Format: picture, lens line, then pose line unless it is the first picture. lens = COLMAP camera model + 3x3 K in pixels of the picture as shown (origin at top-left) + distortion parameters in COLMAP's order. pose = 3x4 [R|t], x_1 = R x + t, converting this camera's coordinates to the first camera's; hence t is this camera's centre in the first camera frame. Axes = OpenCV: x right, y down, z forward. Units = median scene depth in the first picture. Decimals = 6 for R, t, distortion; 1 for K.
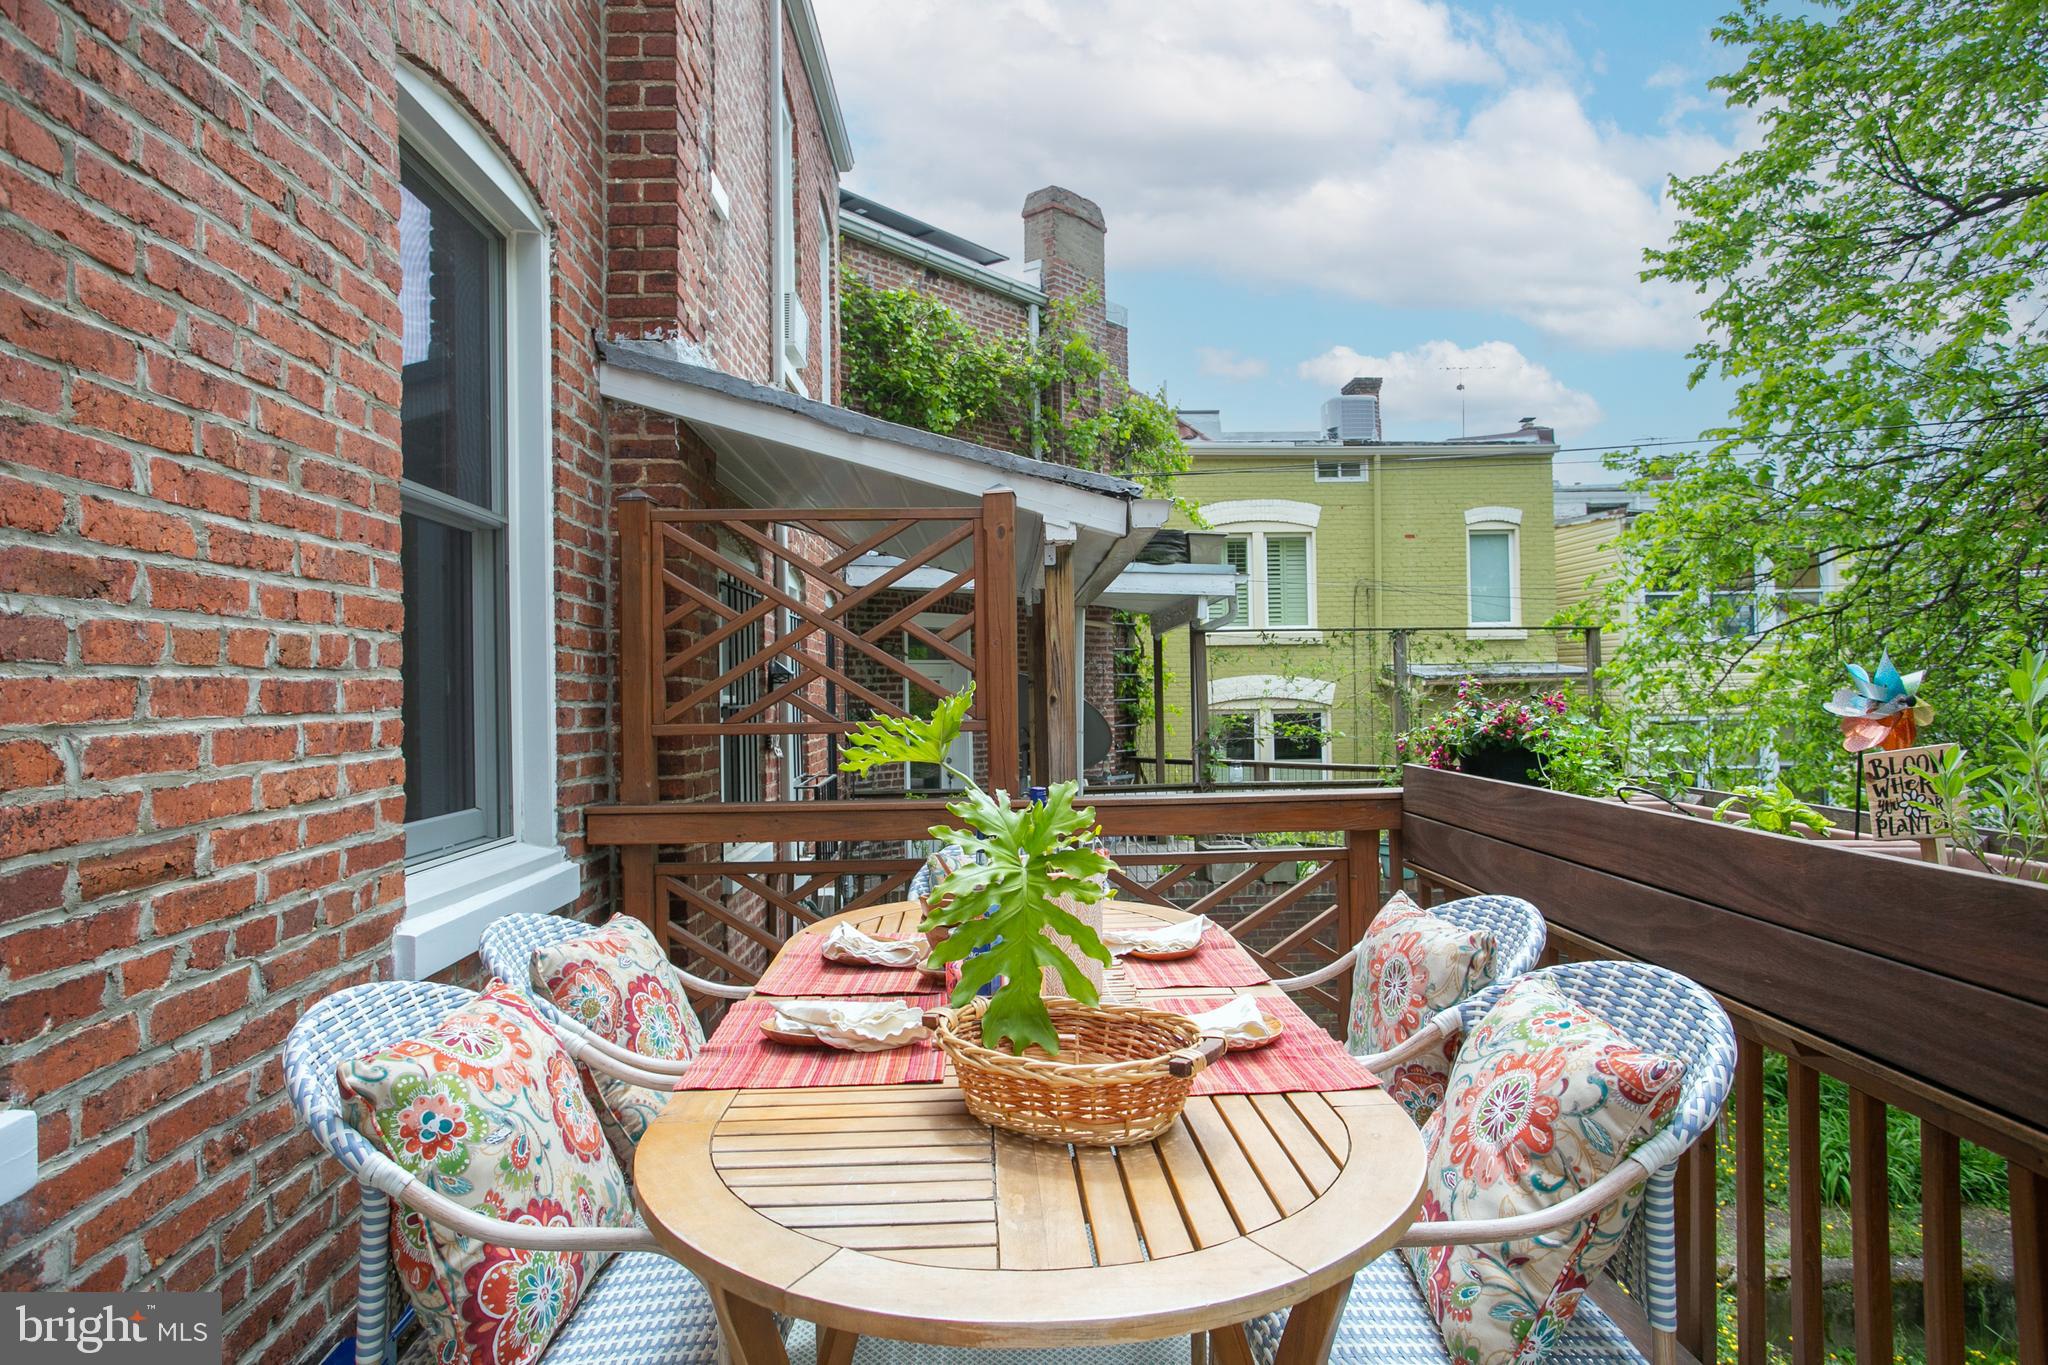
lens RADIAL K [[1135.9, 0, 990.0], [0, 1135.9, 676.2], [0, 0, 1]] dist [-0.042747, 0.055317]
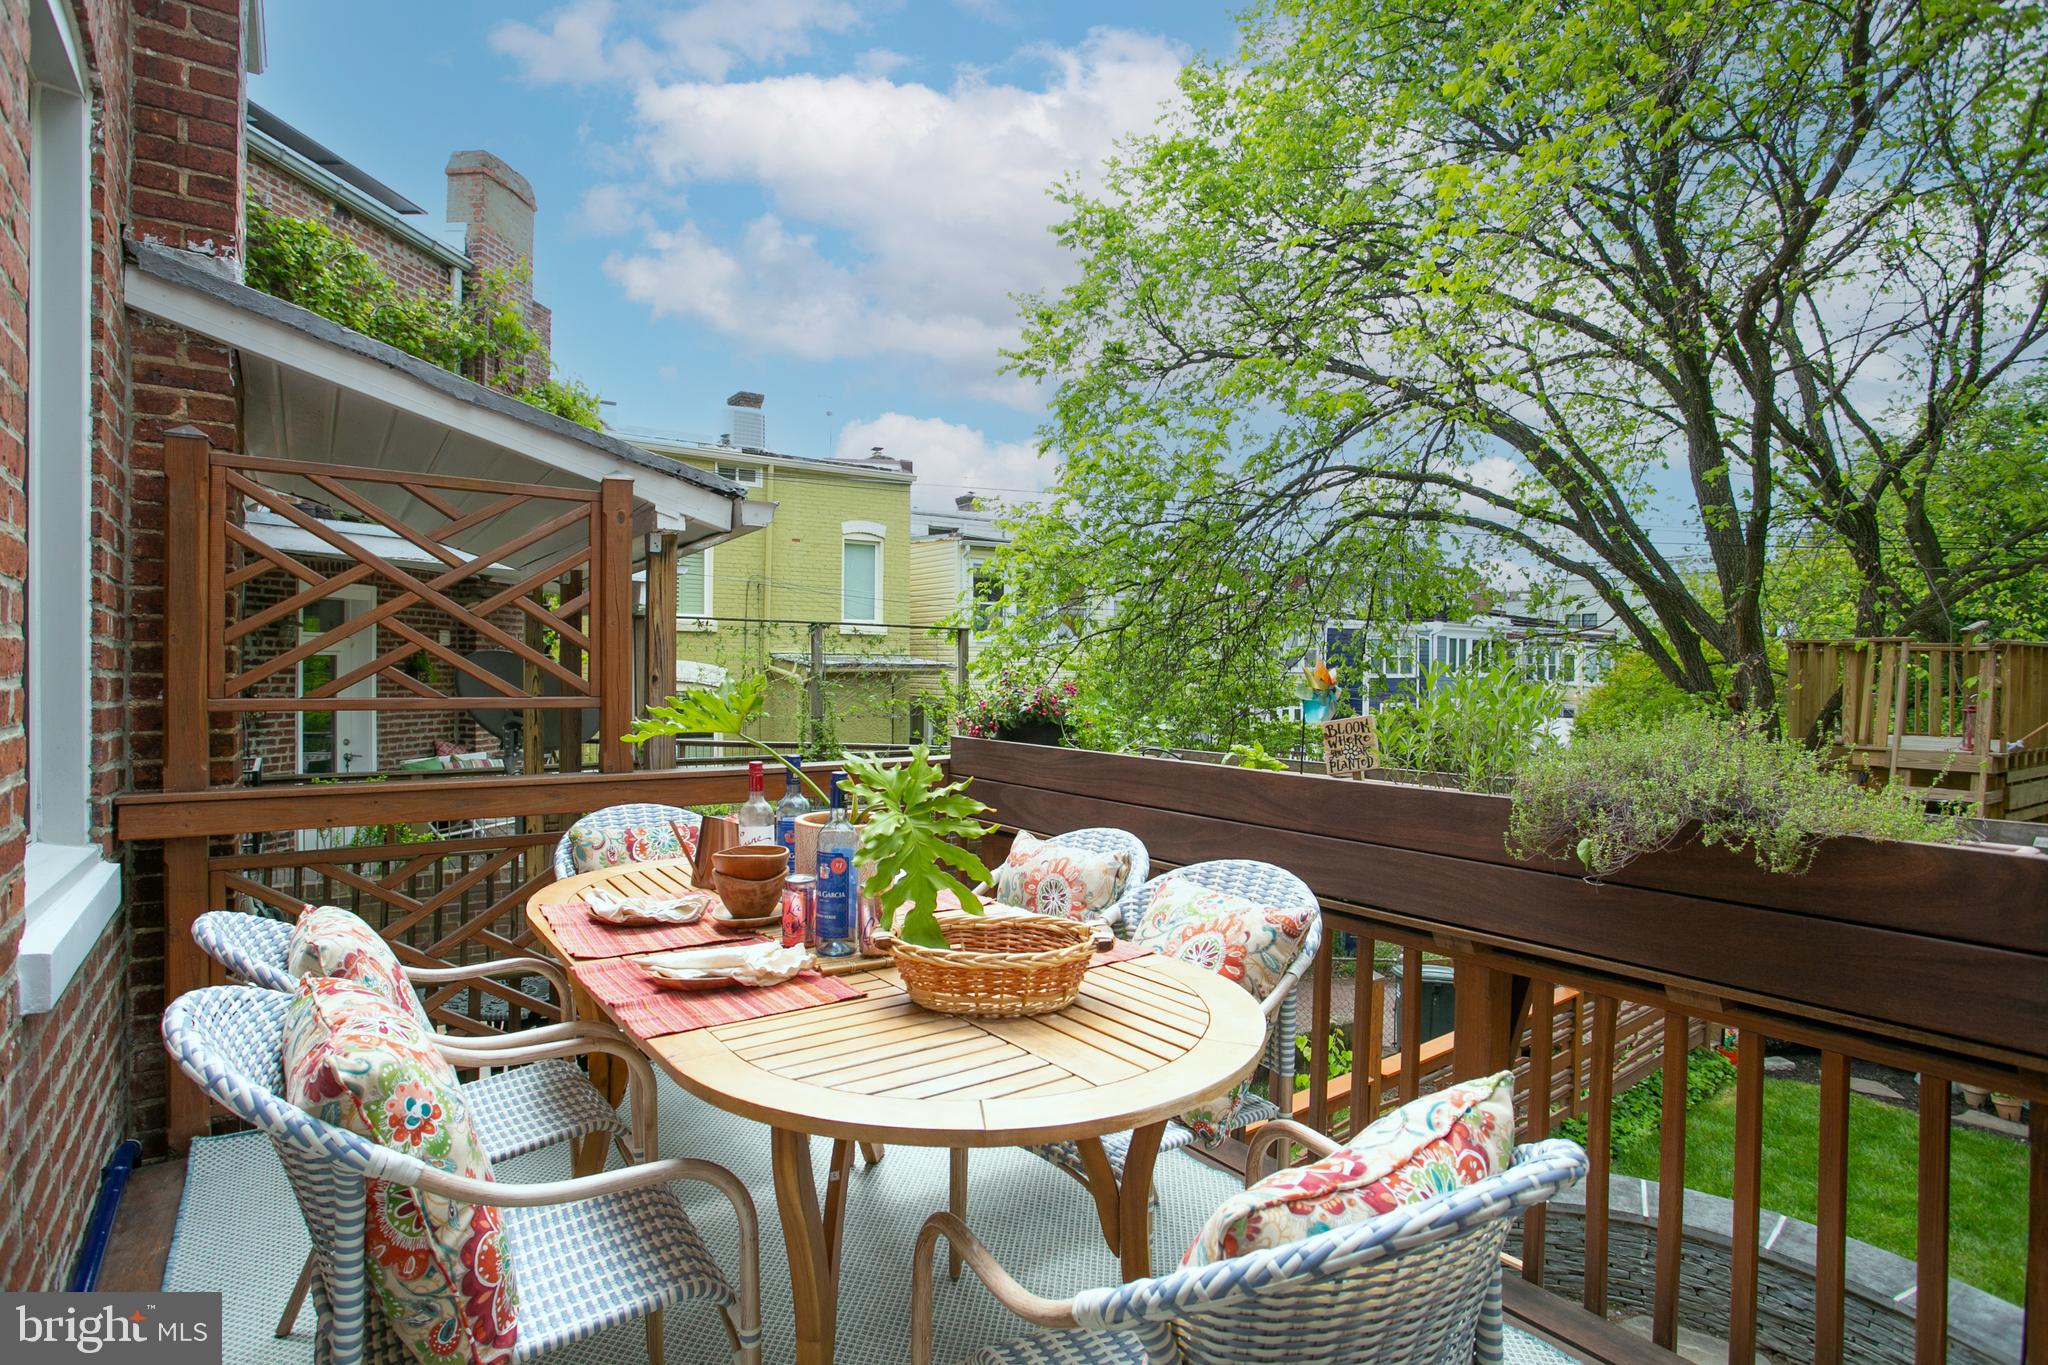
lens RADIAL K [[1057.8, 0, 1013.7], [0, 1057.8, 673.0], [0, 0, 1]] dist [-0.067107, 0.036826]
pose [[0.828477, 0.021936, 0.559594, -0.221449], [-0.028025, 0.999605, 0.002306, 0.003658], [-0.559322, -0.017593, 0.828764, -0.002484]]
